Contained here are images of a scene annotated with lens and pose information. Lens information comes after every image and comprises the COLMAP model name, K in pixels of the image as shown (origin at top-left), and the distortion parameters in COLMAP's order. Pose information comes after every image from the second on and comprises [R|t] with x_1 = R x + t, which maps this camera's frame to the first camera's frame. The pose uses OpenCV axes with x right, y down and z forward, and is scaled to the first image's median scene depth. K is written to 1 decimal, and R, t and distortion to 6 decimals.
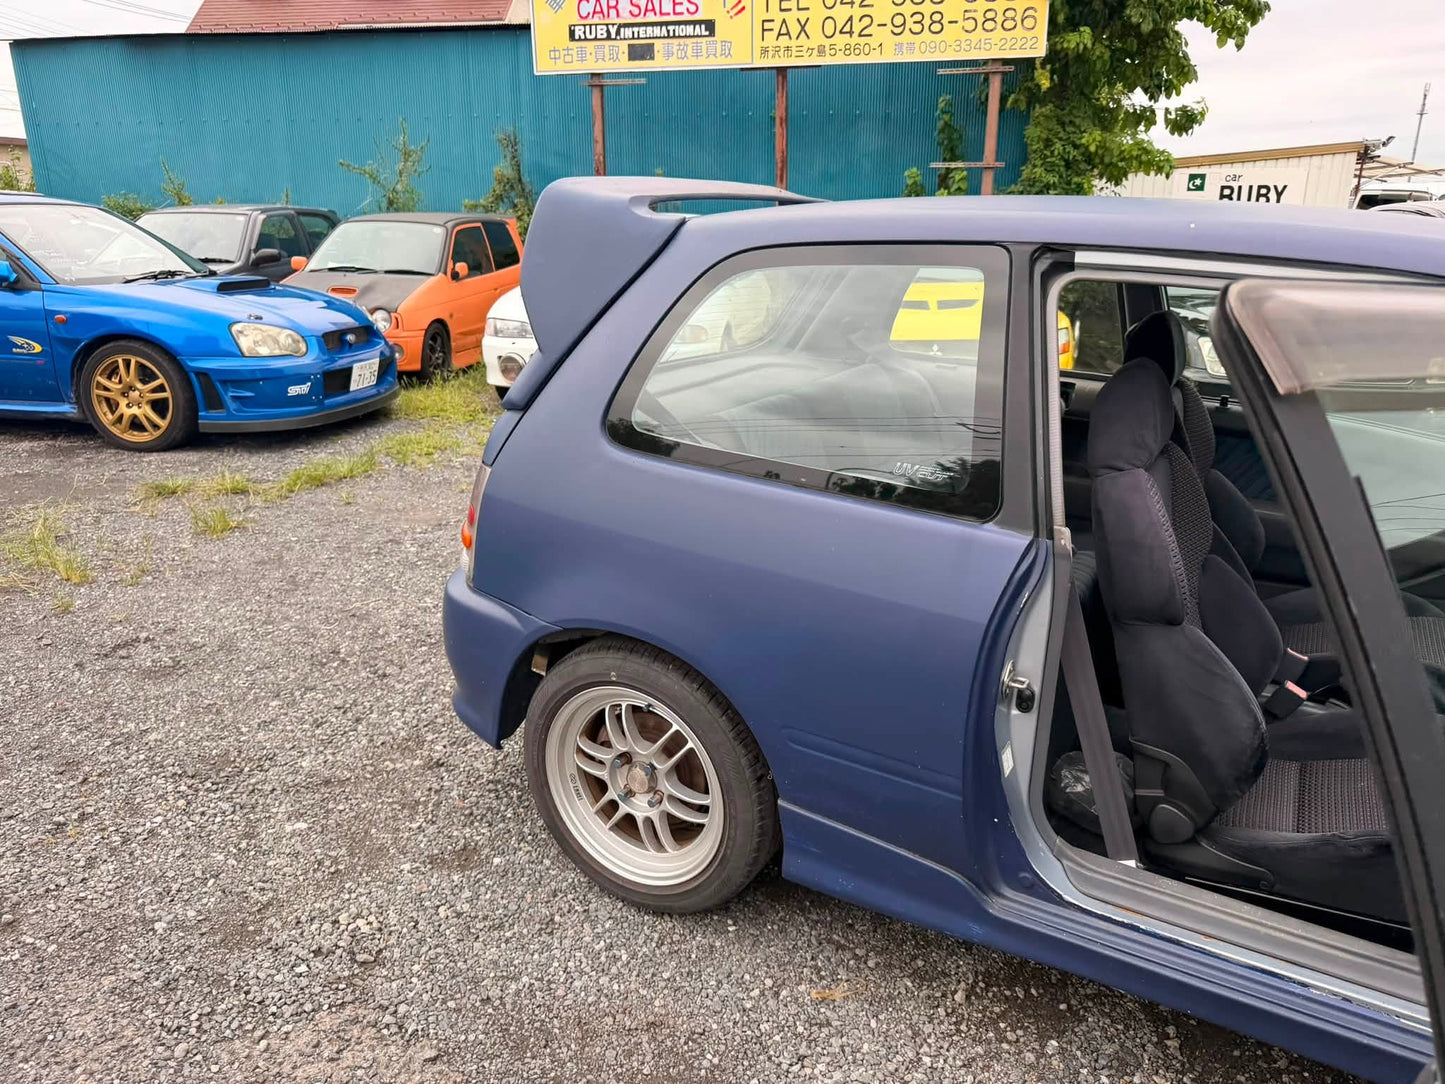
lens RADIAL K [[1032.6, 0, 726.4], [0, 1032.6, 546.1], [0, 0, 1]] dist [0.016672, -0.029776]
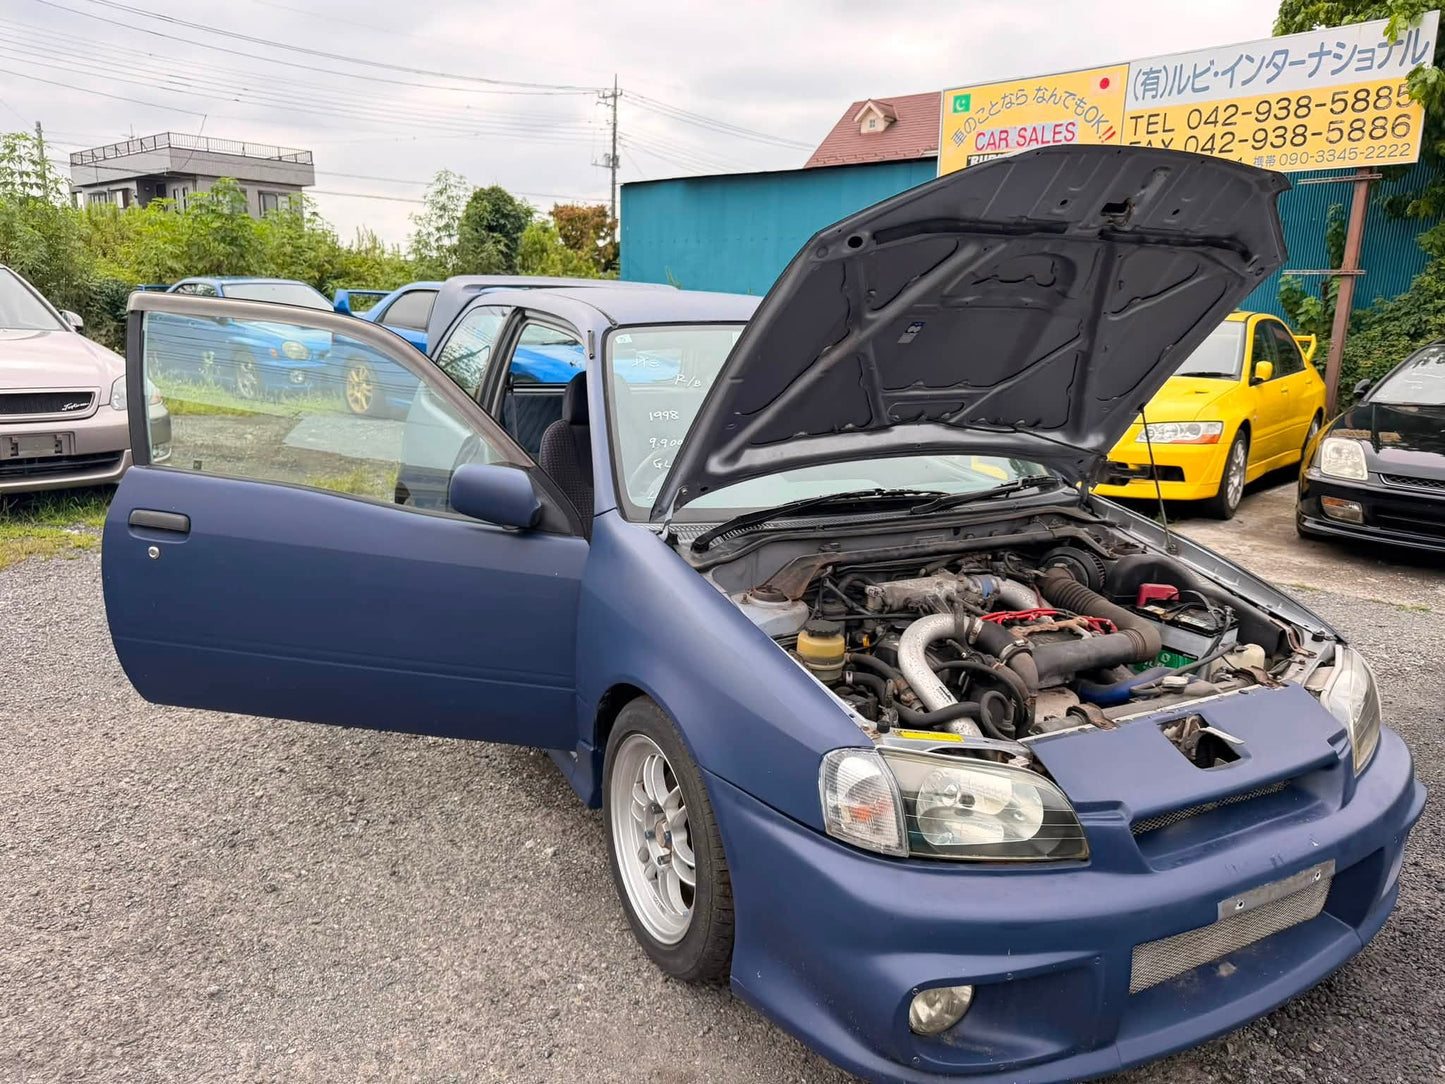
lens RADIAL K [[1032.6, 0, 724.3], [0, 1032.6, 537.6], [0, 0, 1]] dist [0.016672, -0.029776]
pose [[0.836794, 0.139671, -0.529403, 0.318324], [-0.191418, 0.980527, -0.043874, 0.028391], [0.512966, 0.138051, 0.847235, -0.083193]]
